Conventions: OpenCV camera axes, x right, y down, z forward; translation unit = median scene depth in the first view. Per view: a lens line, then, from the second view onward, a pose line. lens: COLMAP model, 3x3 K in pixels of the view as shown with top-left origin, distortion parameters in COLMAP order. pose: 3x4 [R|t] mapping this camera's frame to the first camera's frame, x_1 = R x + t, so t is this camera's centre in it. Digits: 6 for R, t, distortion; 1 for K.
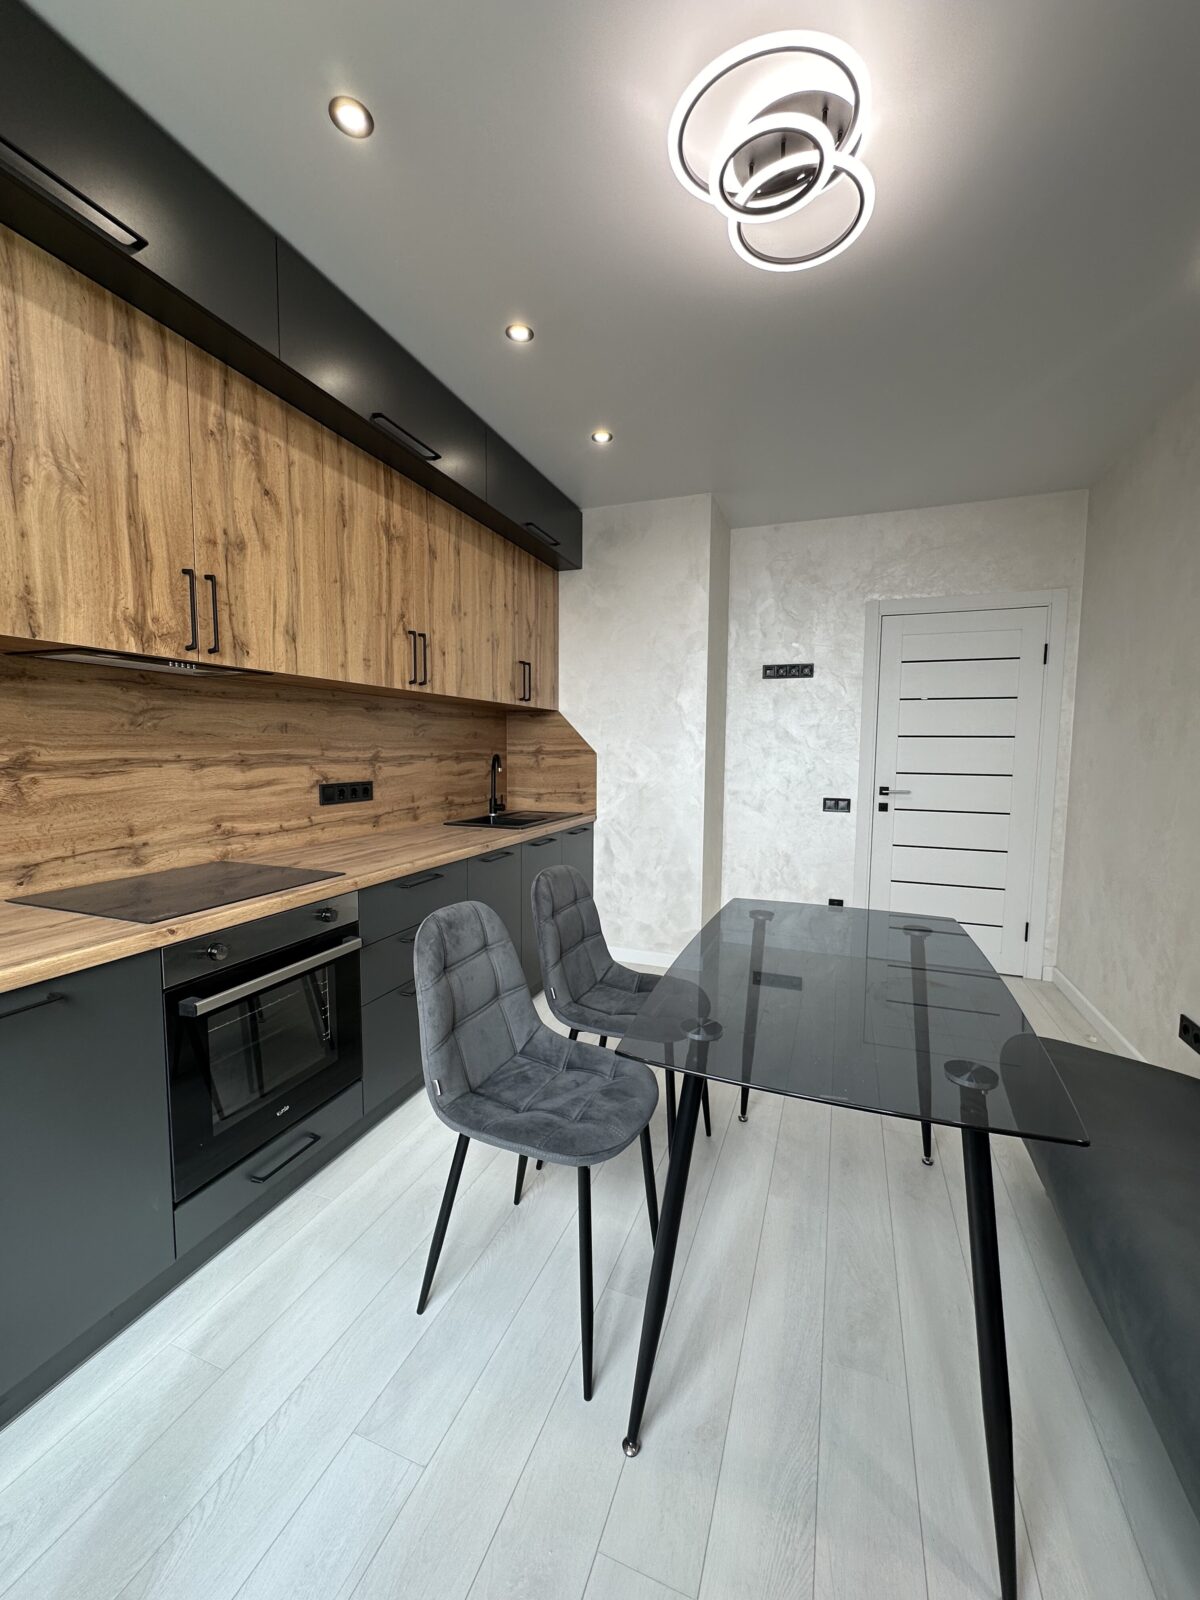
lens RADIAL K [[638.8, 0, 597.0], [0, 638.8, 799.1], [0, 0, 1]] dist [0.001303, 0.000389]
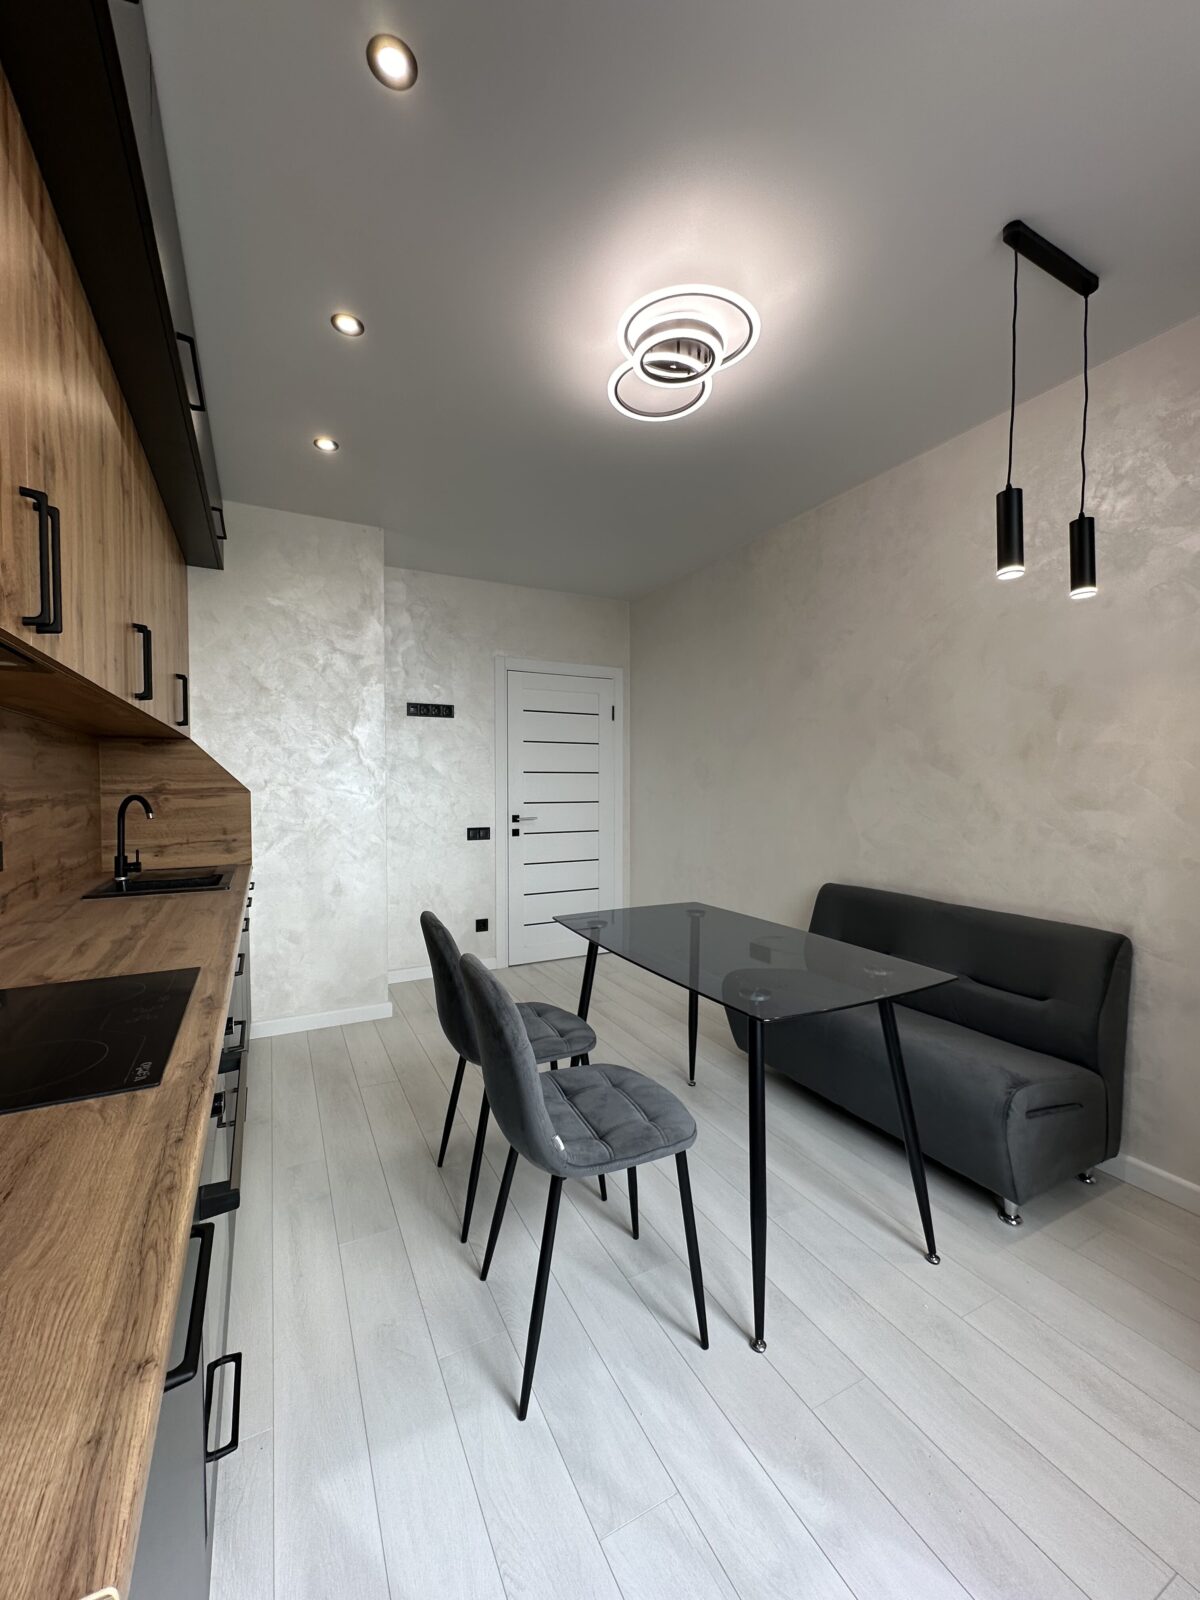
lens RADIAL K [[638.8, 0, 602.1], [0, 638.8, 799.2], [0, 0, 1]] dist [0.001303, 0.000389]
pose [[0.664839, -0.028745, 0.746433, -0.408625], [0.068706, 0.997377, -0.022788, -0.013869], [-0.743820, 0.066435, 0.665070, 0.130125]]
